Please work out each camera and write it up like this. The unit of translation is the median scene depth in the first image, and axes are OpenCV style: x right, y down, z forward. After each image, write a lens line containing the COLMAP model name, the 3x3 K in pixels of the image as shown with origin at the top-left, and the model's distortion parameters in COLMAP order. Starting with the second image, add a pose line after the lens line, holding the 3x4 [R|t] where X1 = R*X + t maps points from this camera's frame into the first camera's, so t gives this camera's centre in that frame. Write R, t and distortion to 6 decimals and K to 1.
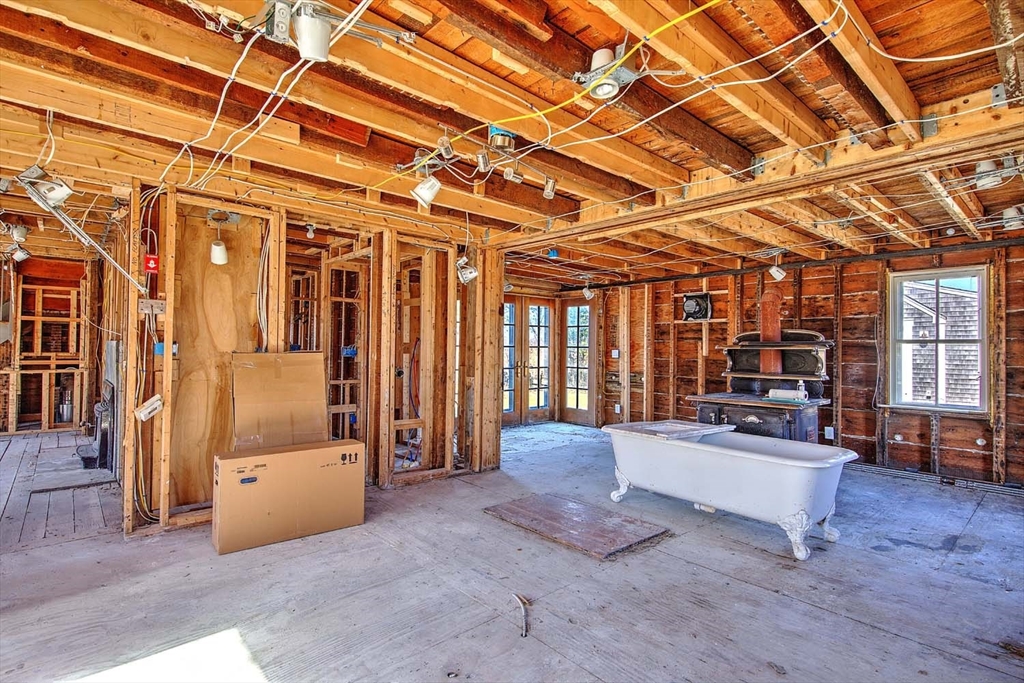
lens RADIAL K [[498.9, 0, 506.1], [0, 498.9, 340.9], [0, 0, 1]] dist [0.004592, -0.001084]
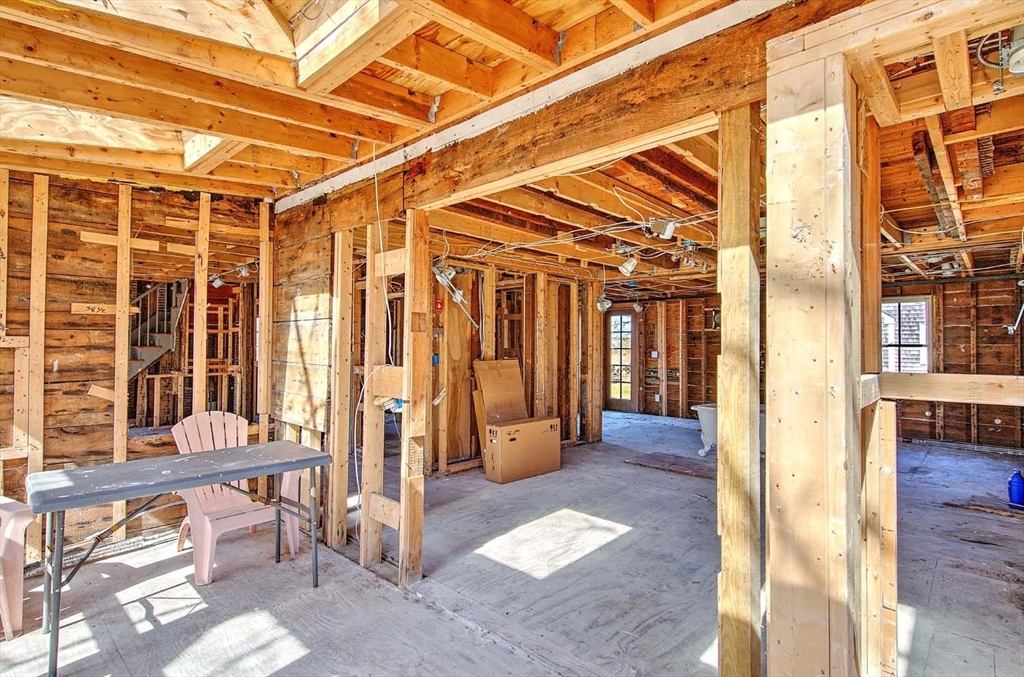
lens RADIAL K [[498.9, 0, 512.5], [0, 498.9, 337.7], [0, 0, 1]] dist [0.004592, -0.001084]
pose [[0.997107, -0.007825, 0.075603, -0.263335], [0.007752, 0.999969, 0.001256, -0.023476], [-0.075611, -0.000666, 0.997137, -0.259844]]
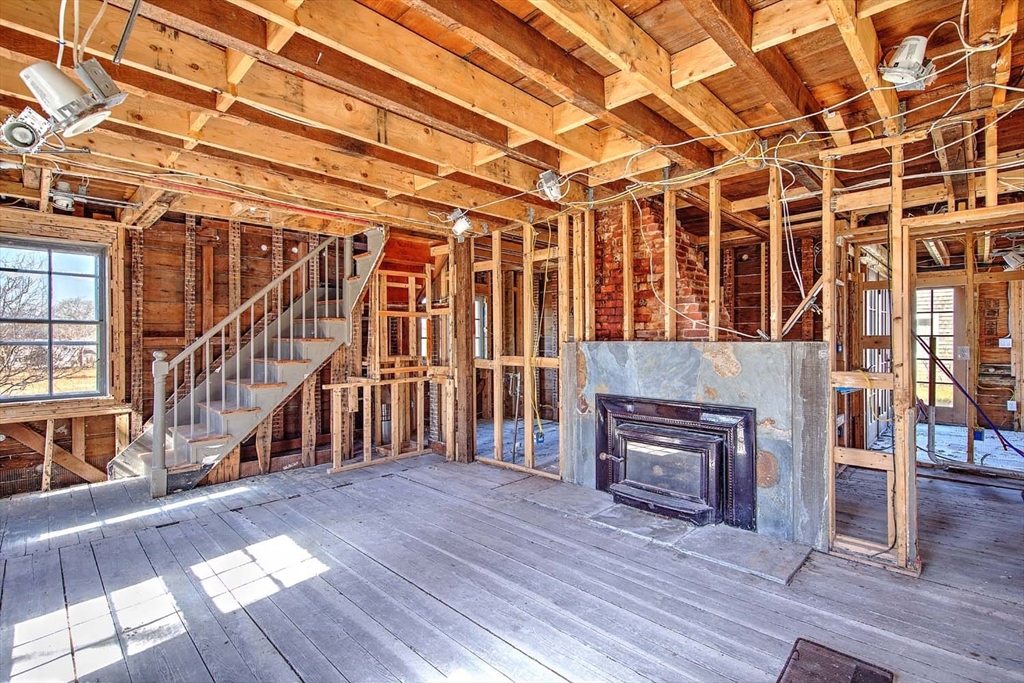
lens RADIAL K [[472.2, 0, 512.5], [0, 472.2, 341.7], [0, 0, 1]] dist [0.008489, -0.000404]
pose [[0.997497, -0.021891, 0.067237, -0.781524], [0.020593, 0.999589, 0.019940, -0.011674], [-0.067646, -0.018505, 0.997538, 0.253649]]
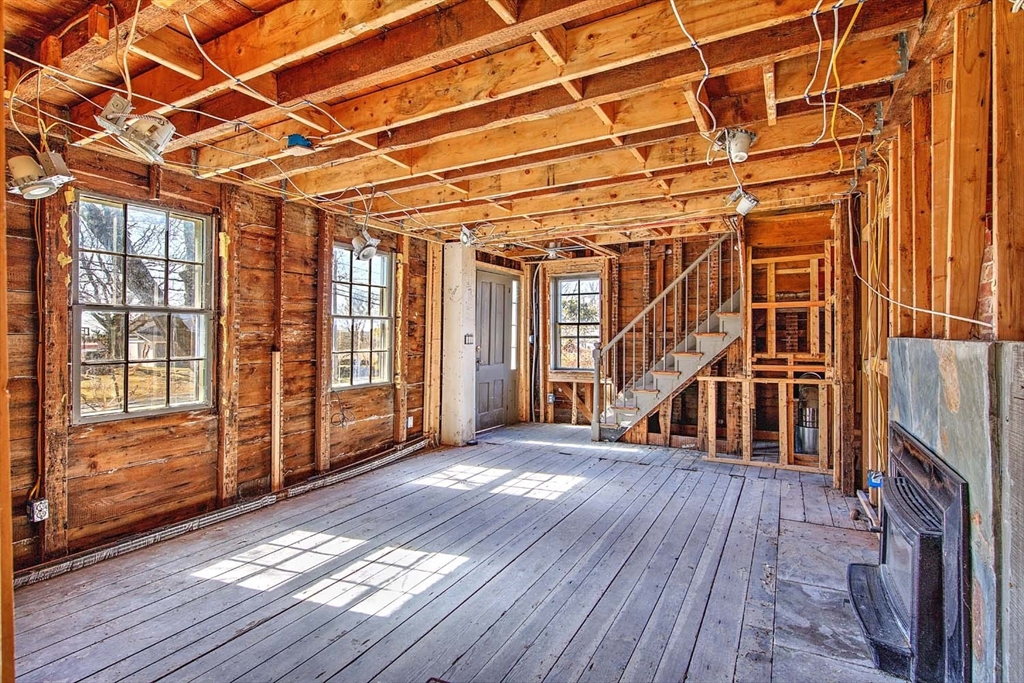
lens RADIAL K [[498.9, 0, 515.3], [0, 498.9, 334.4], [0, 0, 1]] dist [0.004592, -0.001084]
pose [[0.335454, -0.020854, -0.941826, -0.389485], [0.021640, 0.999662, -0.014427, -0.001273], [0.941808, -0.015541, 0.335792, 0.419116]]
